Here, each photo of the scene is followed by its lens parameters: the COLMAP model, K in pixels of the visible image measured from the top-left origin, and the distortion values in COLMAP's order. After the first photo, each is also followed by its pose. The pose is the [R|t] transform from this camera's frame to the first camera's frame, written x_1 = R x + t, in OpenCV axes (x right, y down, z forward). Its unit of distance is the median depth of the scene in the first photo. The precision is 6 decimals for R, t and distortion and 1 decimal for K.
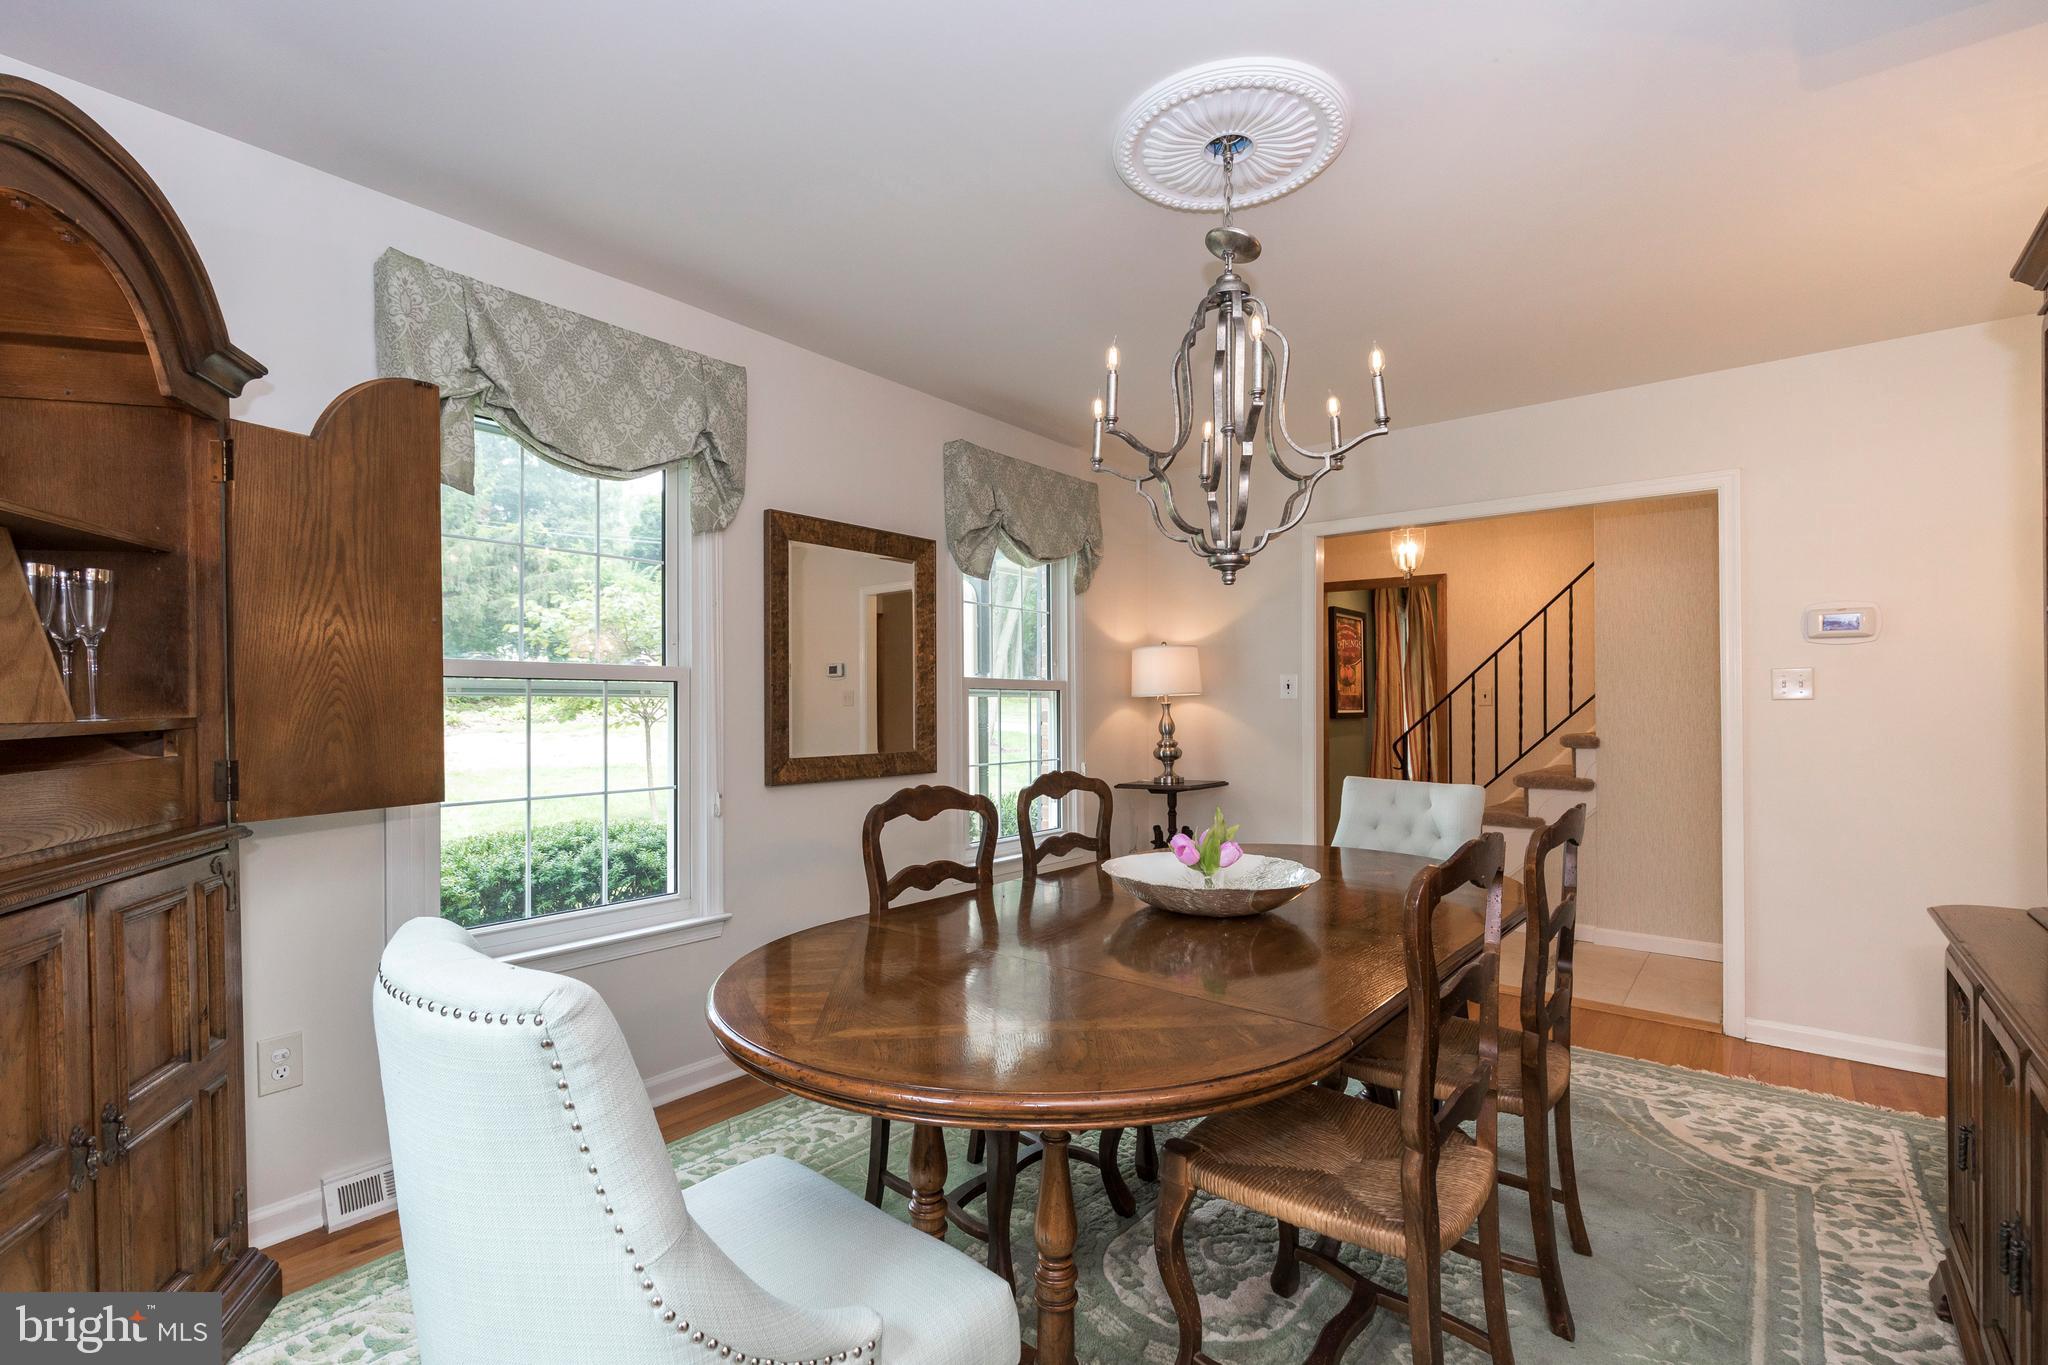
lens RADIAL K [[912.2, 0, 1024.3], [0, 912.2, 696.5], [0, 0, 1]] dist [0.003287, -0.001435]
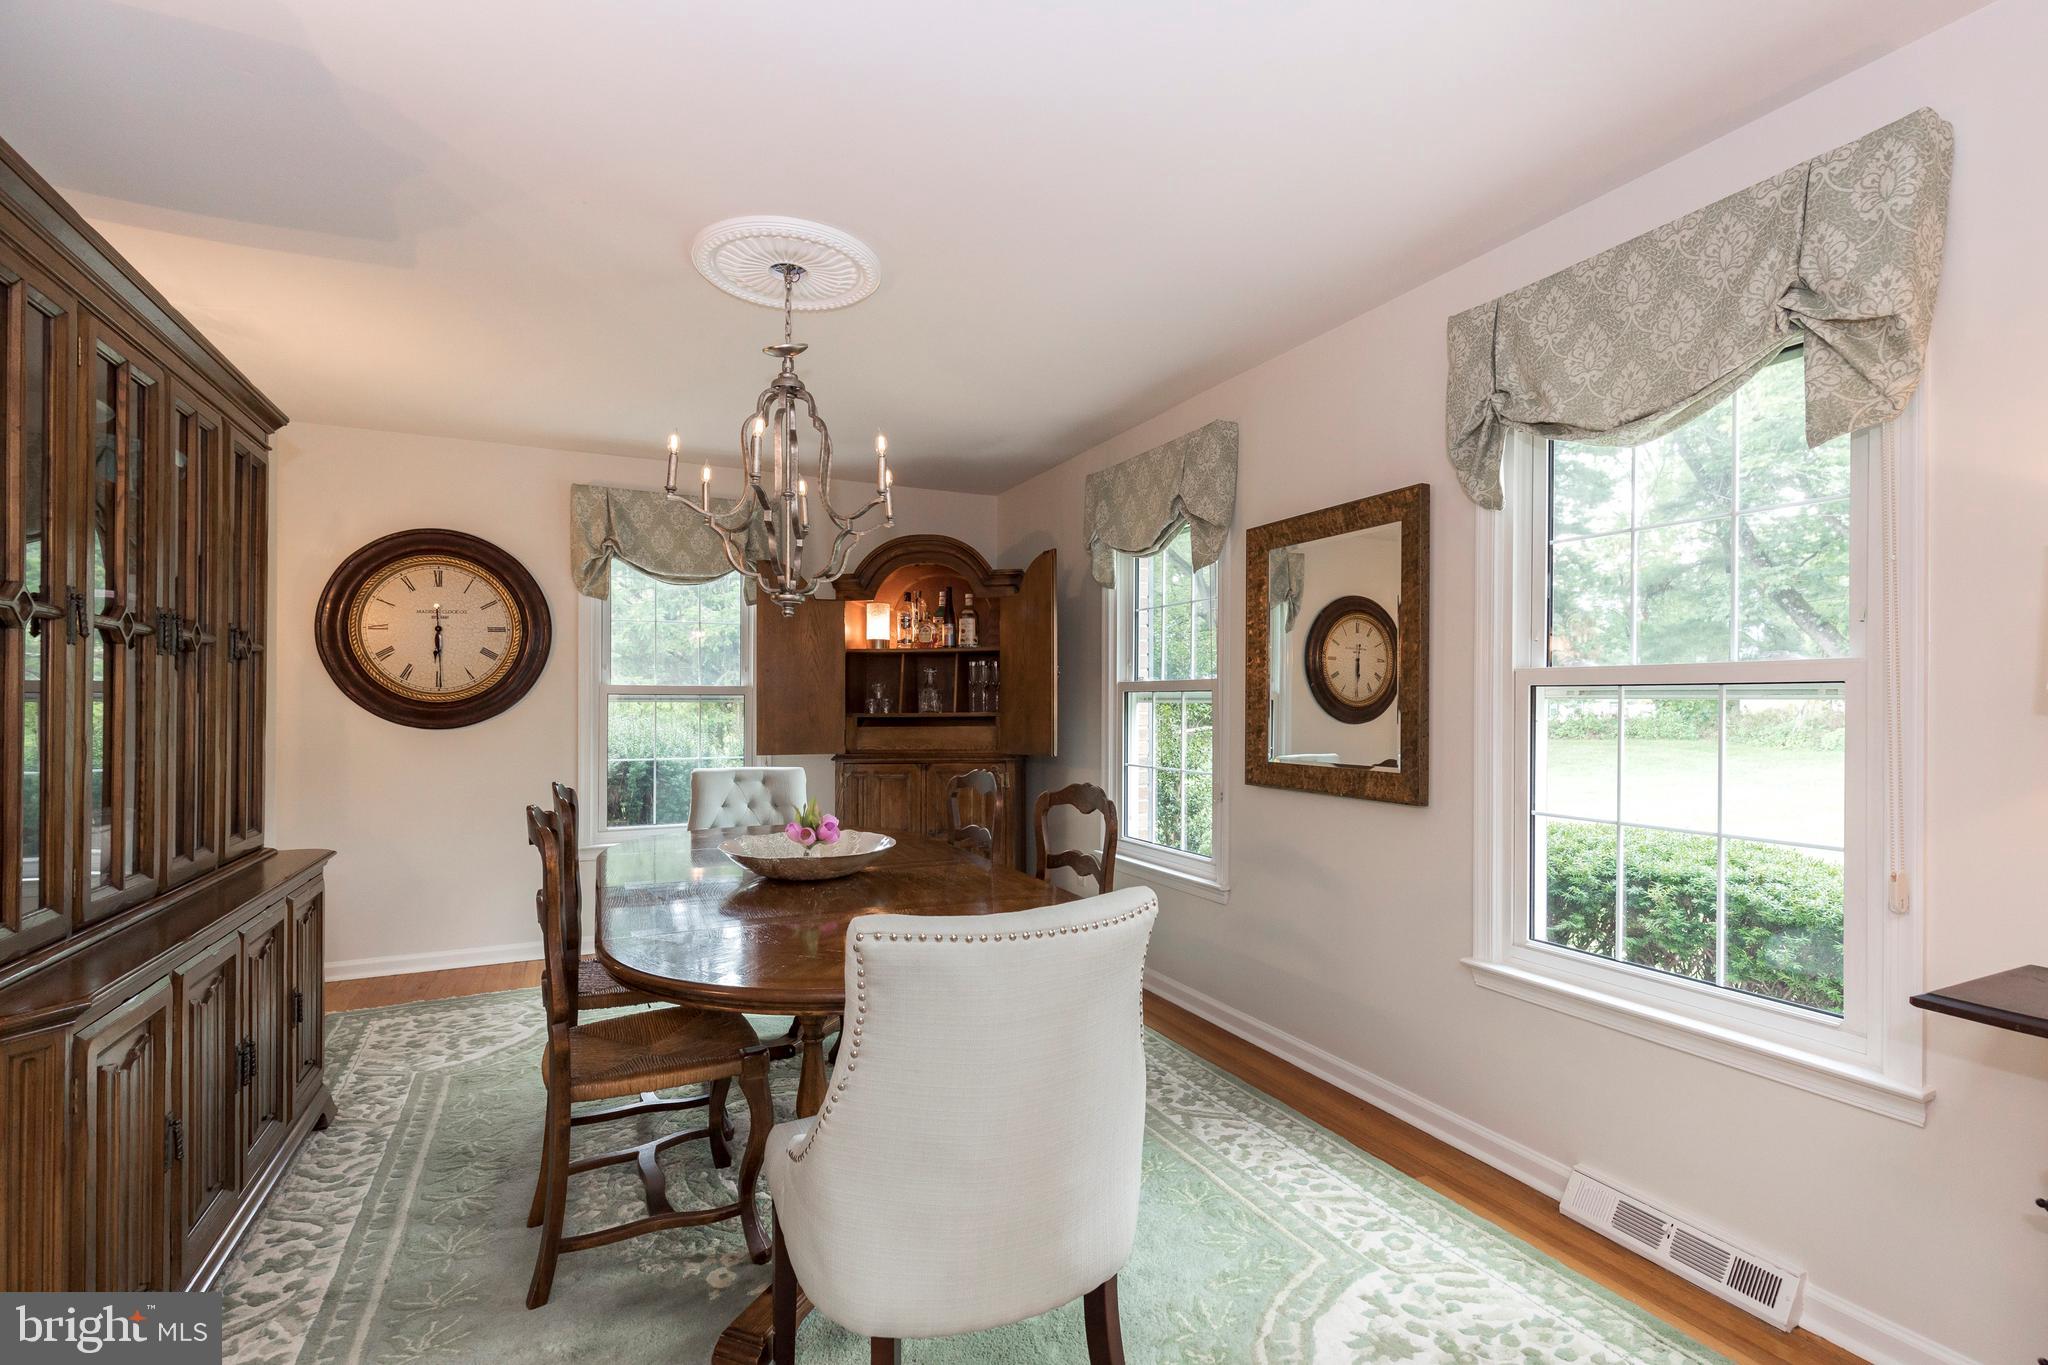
lens RADIAL K [[912.2, 0, 1022.4], [0, 912.2, 697.2], [0, 0, 1]] dist [0.003287, -0.001435]
pose [[-0.416264, -0.007245, -0.909215, 0.795071], [0.001469, 0.999962, -0.008641, 0.003378], [0.909243, -0.004932, -0.416237, 1.174150]]
